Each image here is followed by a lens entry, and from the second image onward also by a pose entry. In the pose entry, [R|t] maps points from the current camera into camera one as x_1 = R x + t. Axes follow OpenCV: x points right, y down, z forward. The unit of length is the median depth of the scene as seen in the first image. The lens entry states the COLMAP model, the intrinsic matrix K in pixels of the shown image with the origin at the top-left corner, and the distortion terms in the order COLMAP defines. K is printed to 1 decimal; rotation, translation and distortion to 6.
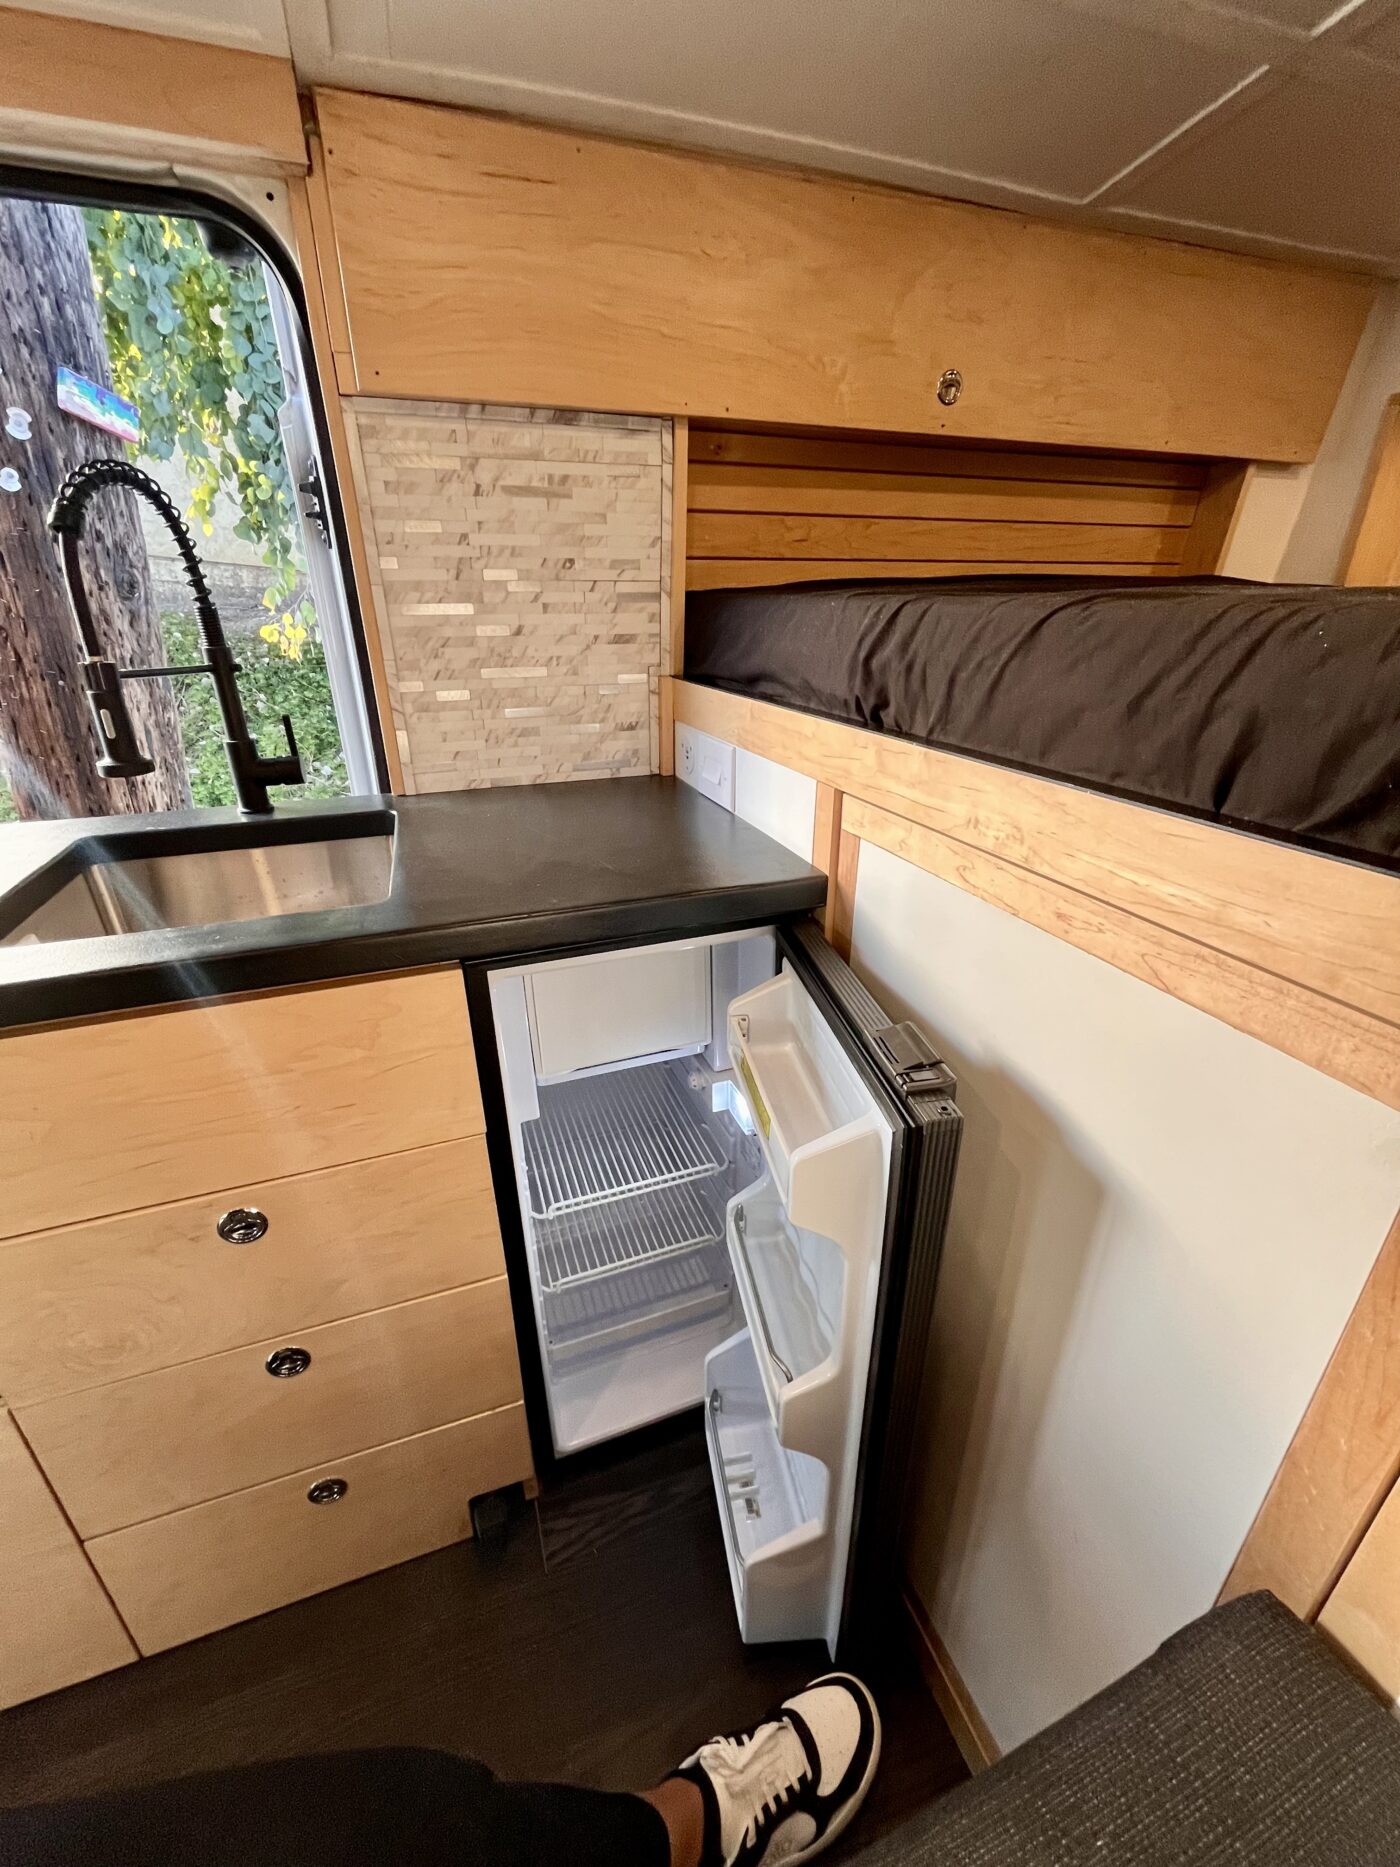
lens RADIAL K [[762.2, 0, 694.1], [0, 762.2, 920.9], [0, 0, 1]] dist [-0.001604, 0.000017]
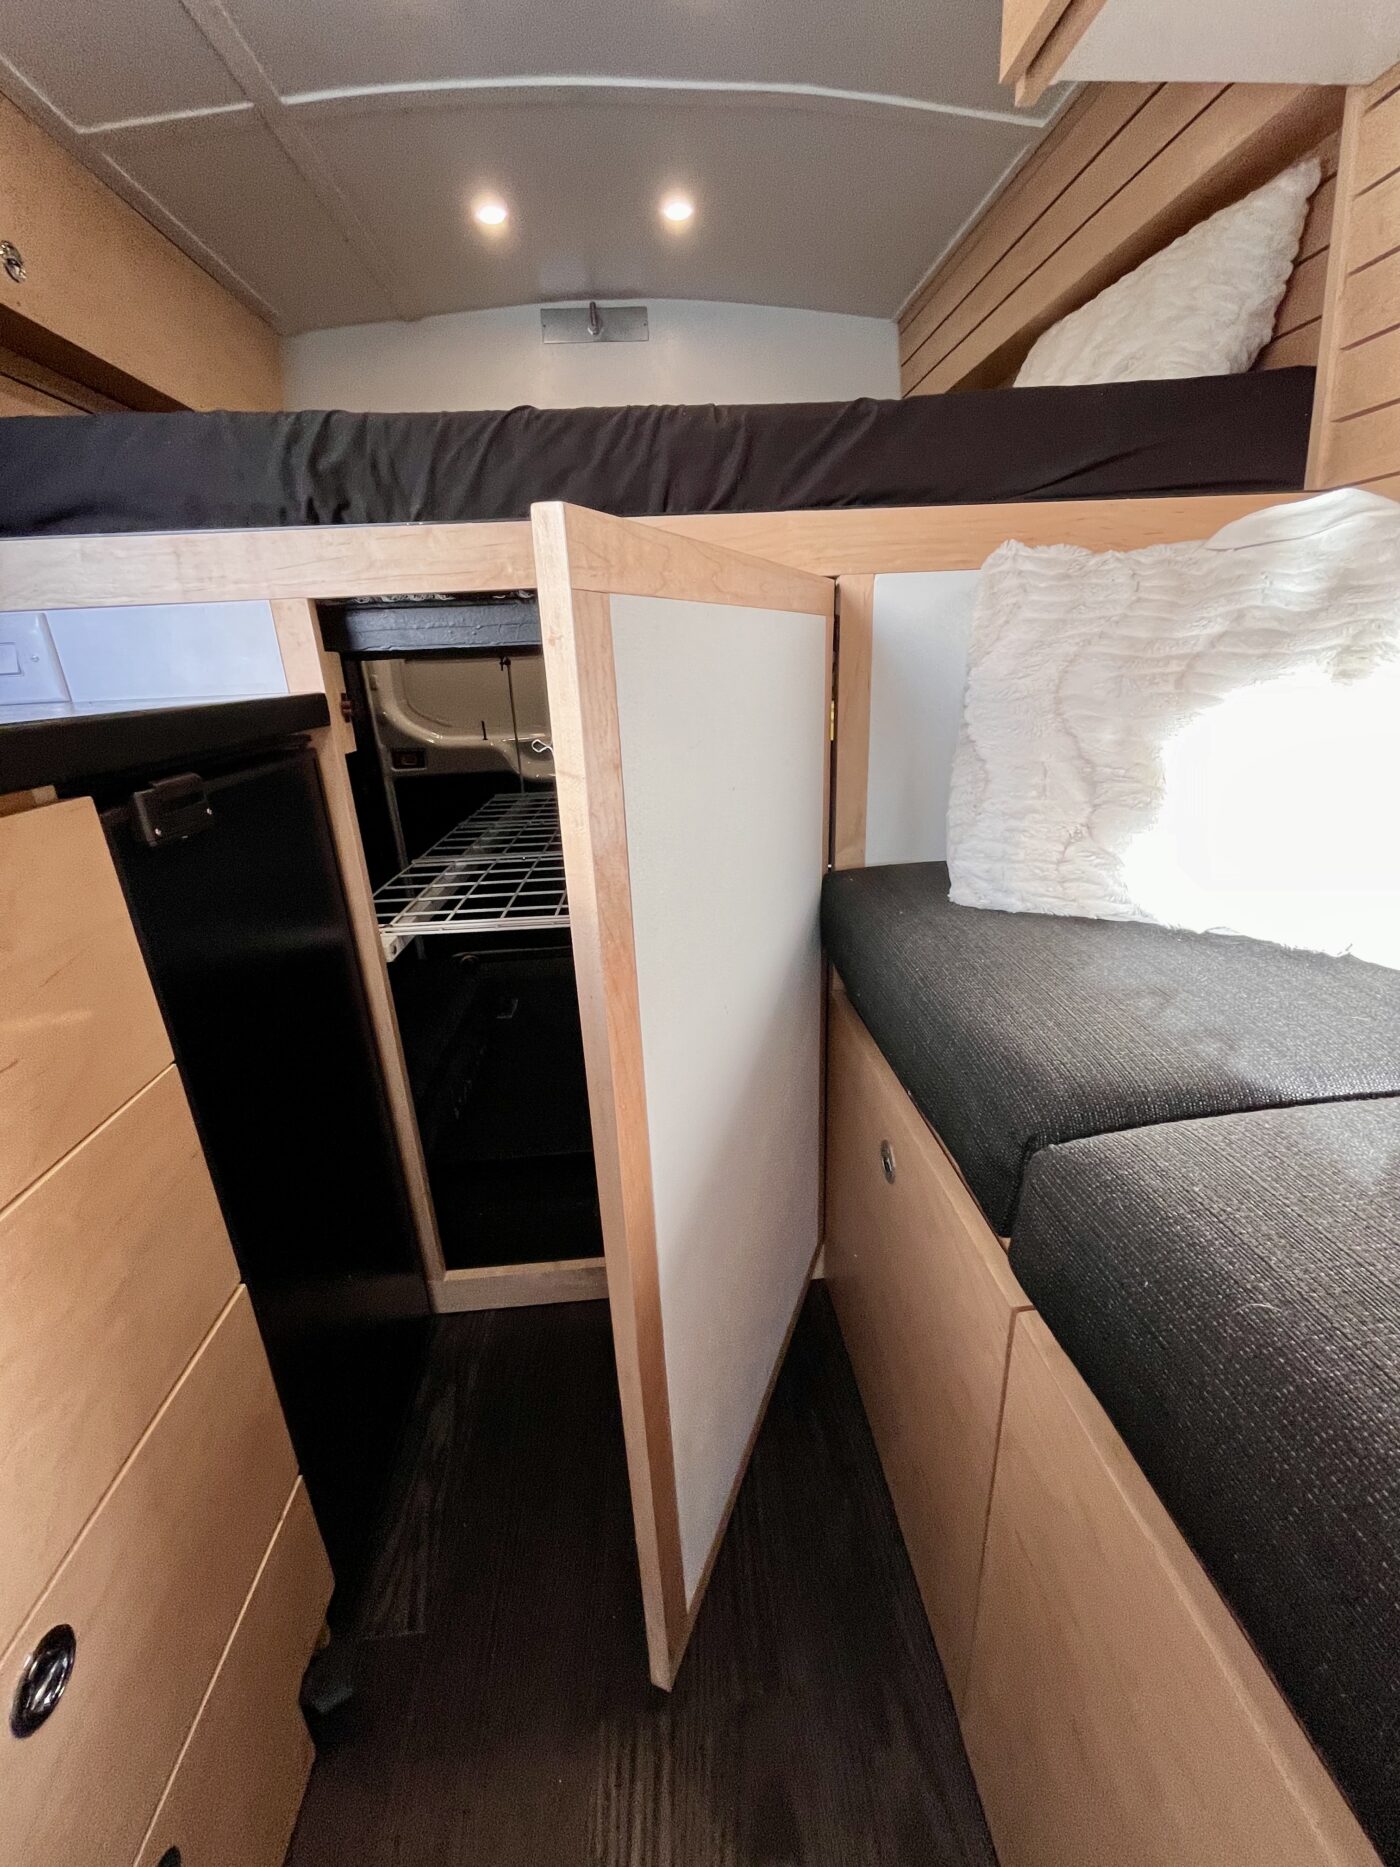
lens RADIAL K [[748.1, 0, 697.4], [0, 748.1, 923.7], [0, 0, 1]] dist [-0.001977, -0.000285]
pose [[0.265181, -0.327404, 0.906910, -0.546173], [0.413571, 0.888289, 0.199754, 0.174885], [-0.870998, 0.322101, 0.370962, 0.223213]]
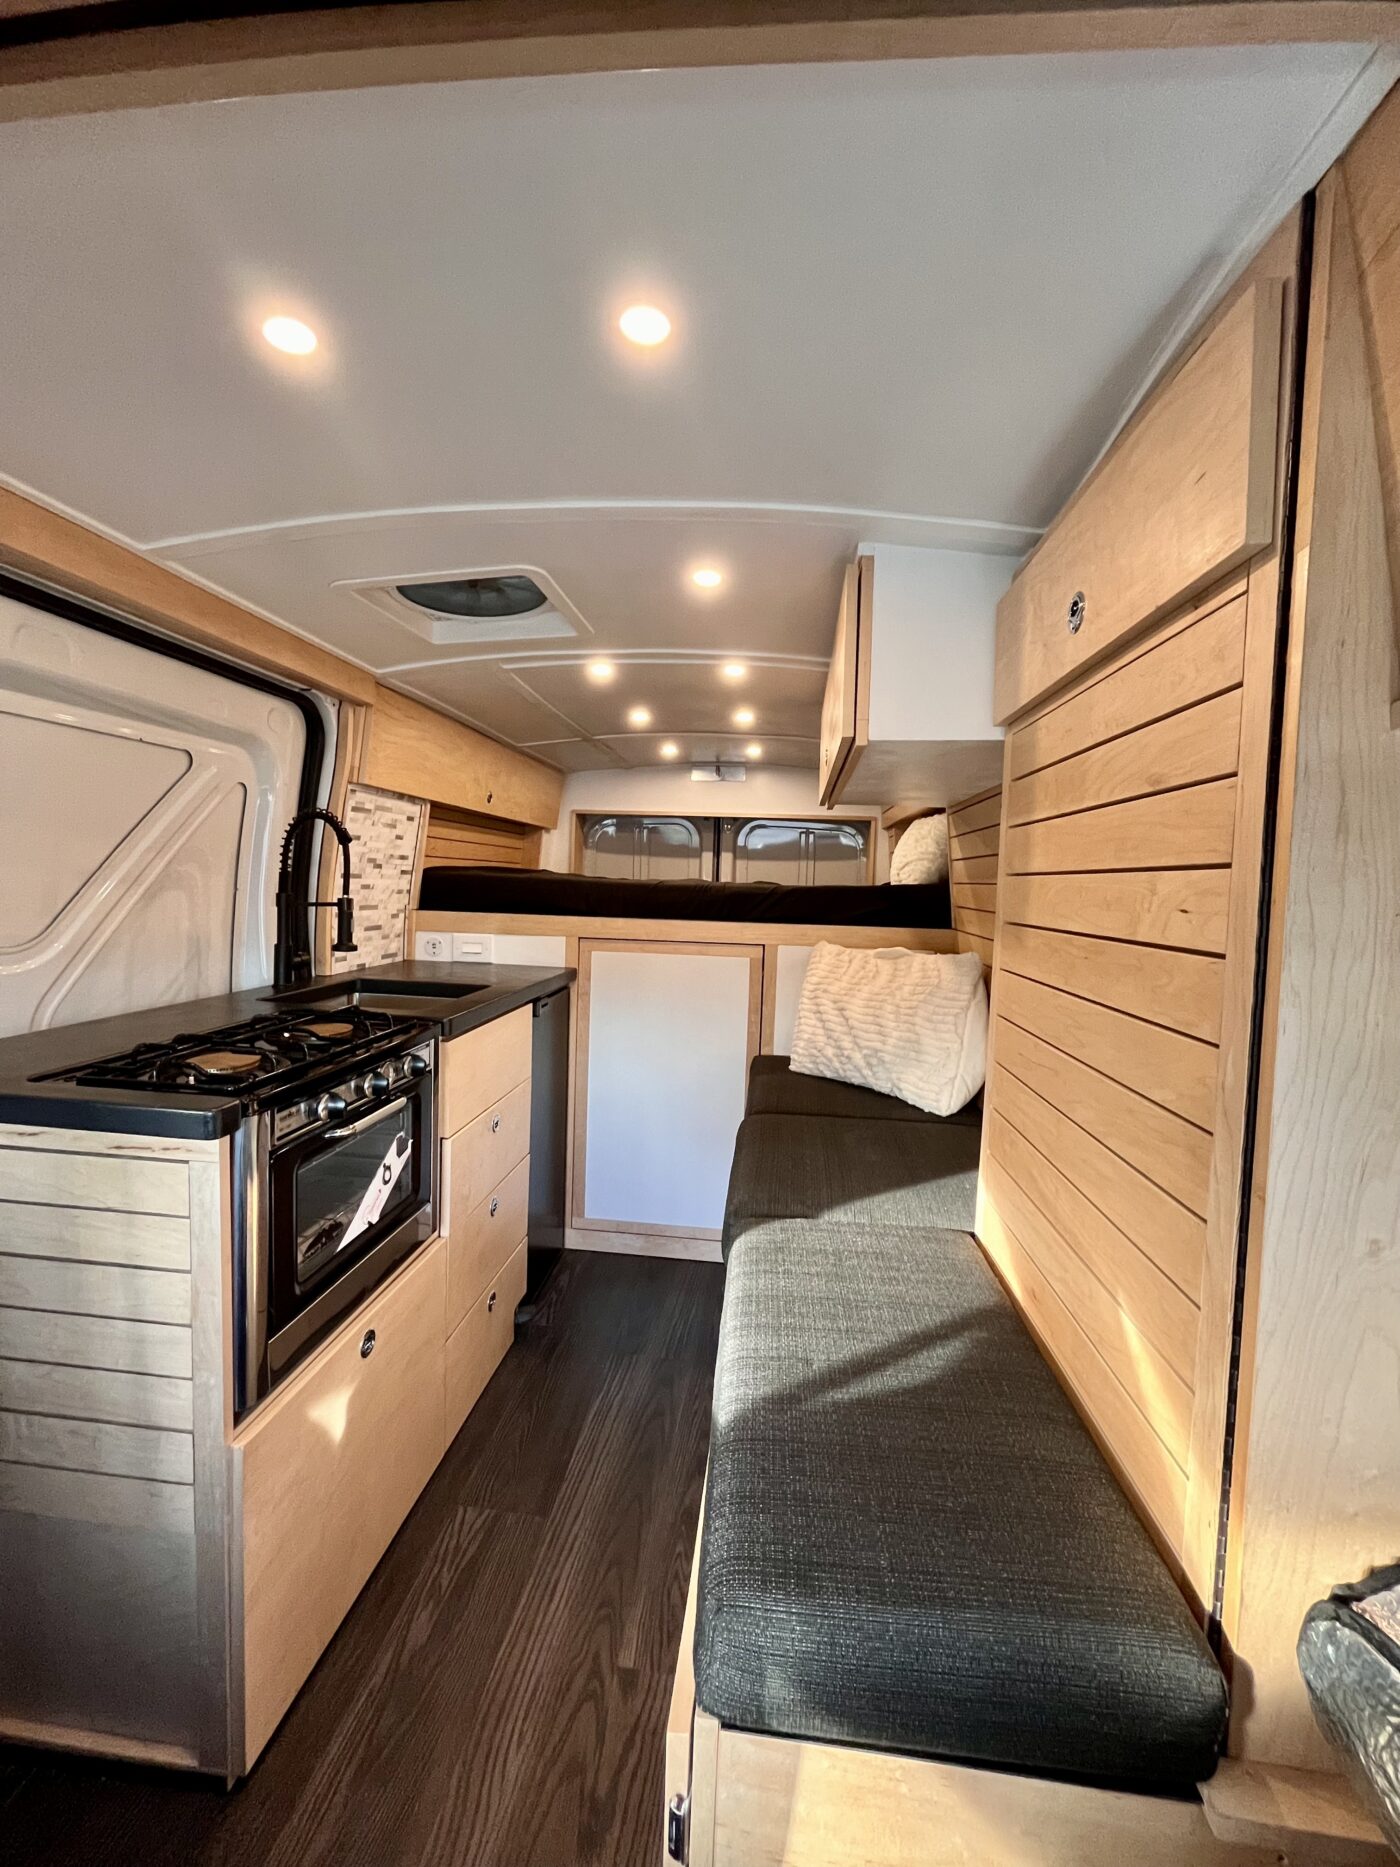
lens RADIAL K [[759.5, 0, 698.2], [0, 759.5, 924.3], [0, 0, 1]] dist [-0.001955, 0.000149]
pose [[0.444219, -0.031315, 0.895371, -1.686791], [0.317093, 0.940195, -0.124436, 0.222974], [-0.837927, 0.339193, 0.427582, -0.513620]]
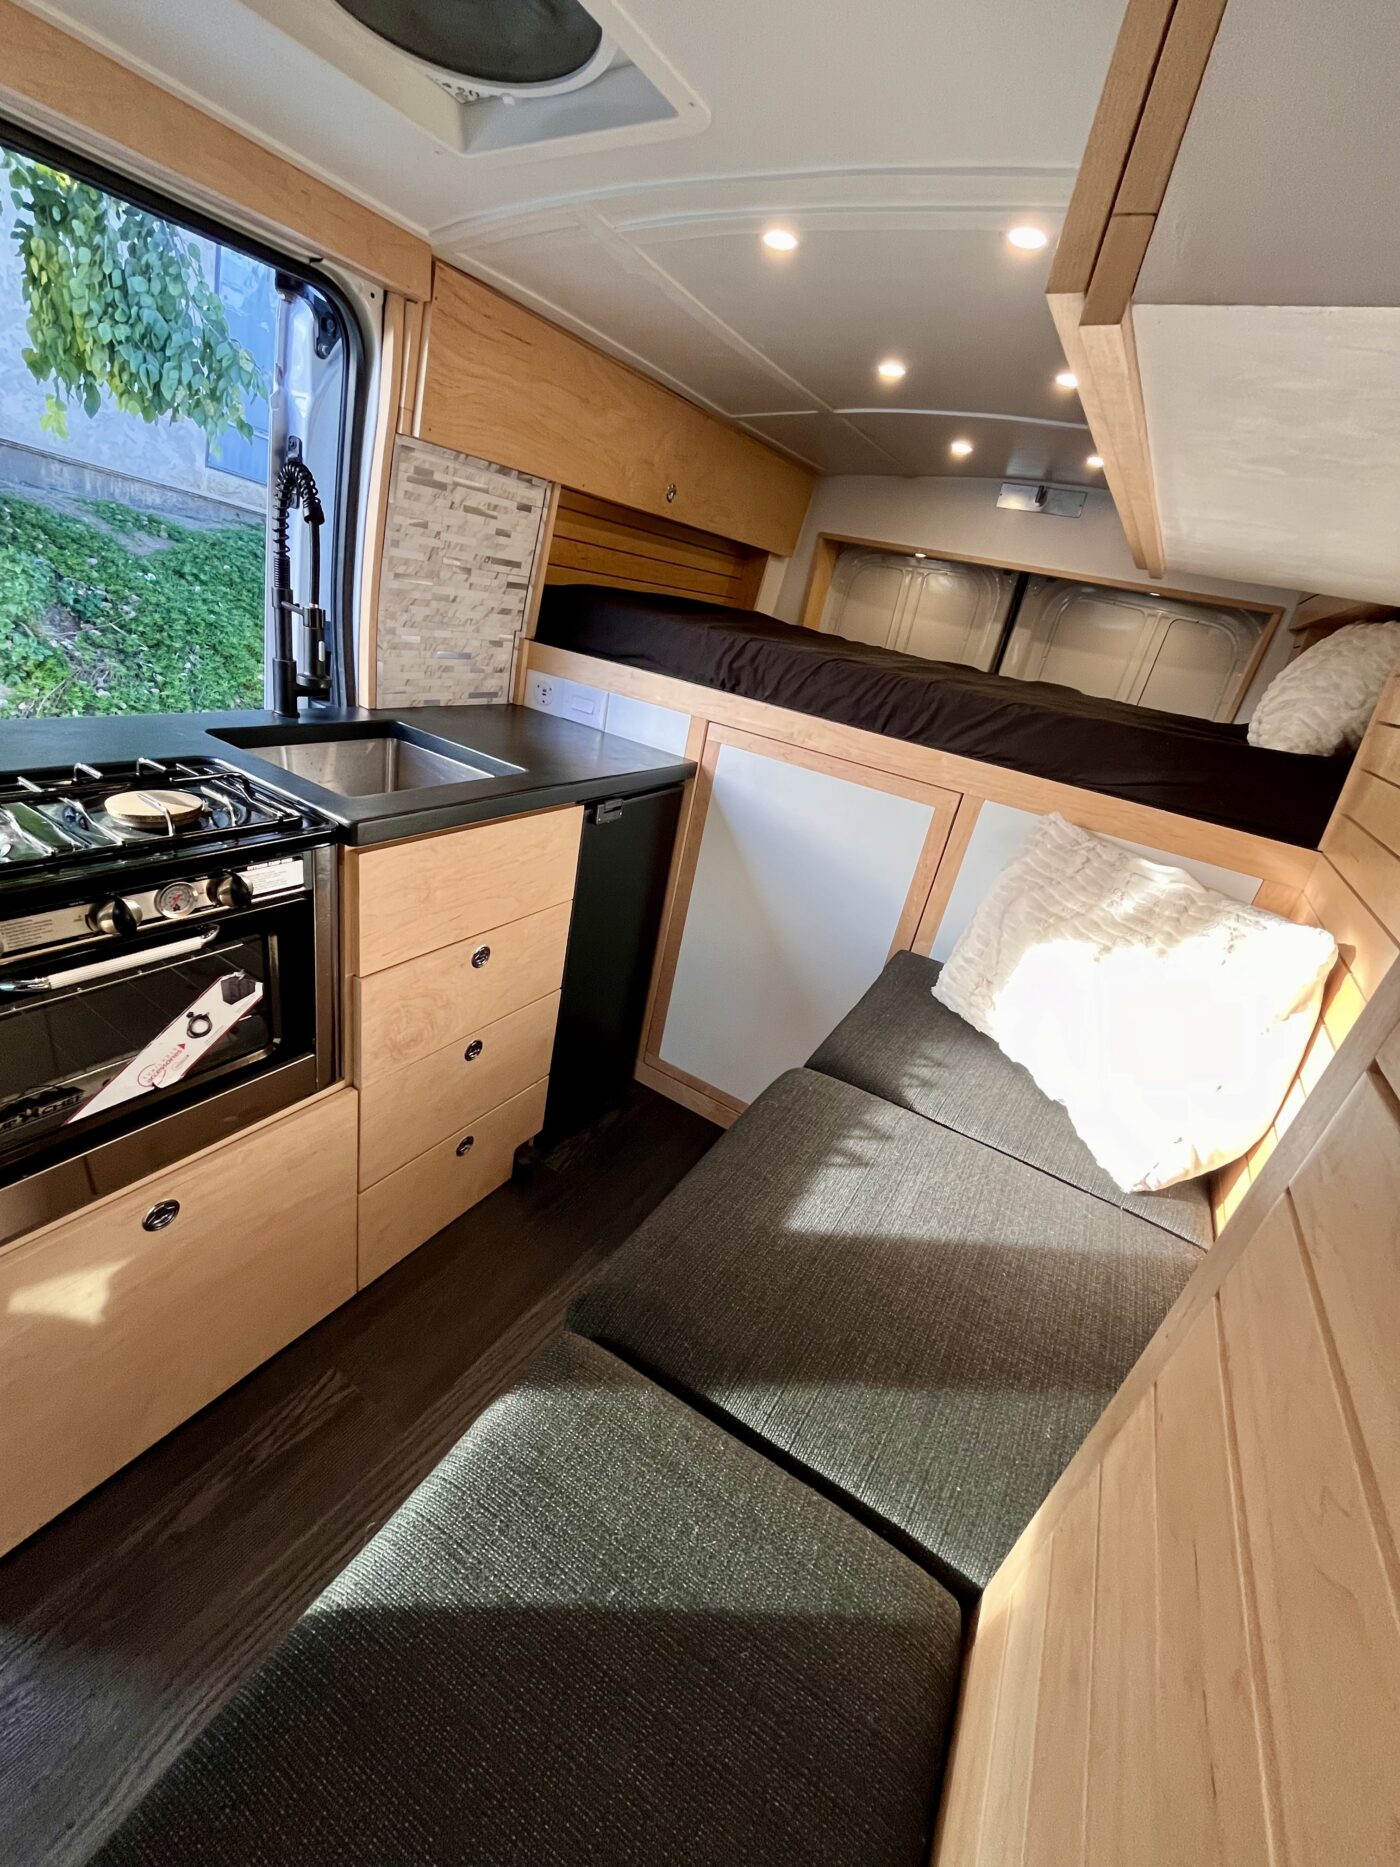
lens RADIAL K [[759.5, 0, 698.2], [0, 759.5, 924.3], [0, 0, 1]] dist [-0.001955, 0.000149]
pose [[0.761502, -0.124668, 0.636060, -0.934174], [0.068695, 0.991324, 0.112058, 0.115739], [-0.644512, -0.041638, 0.763460, -0.474586]]
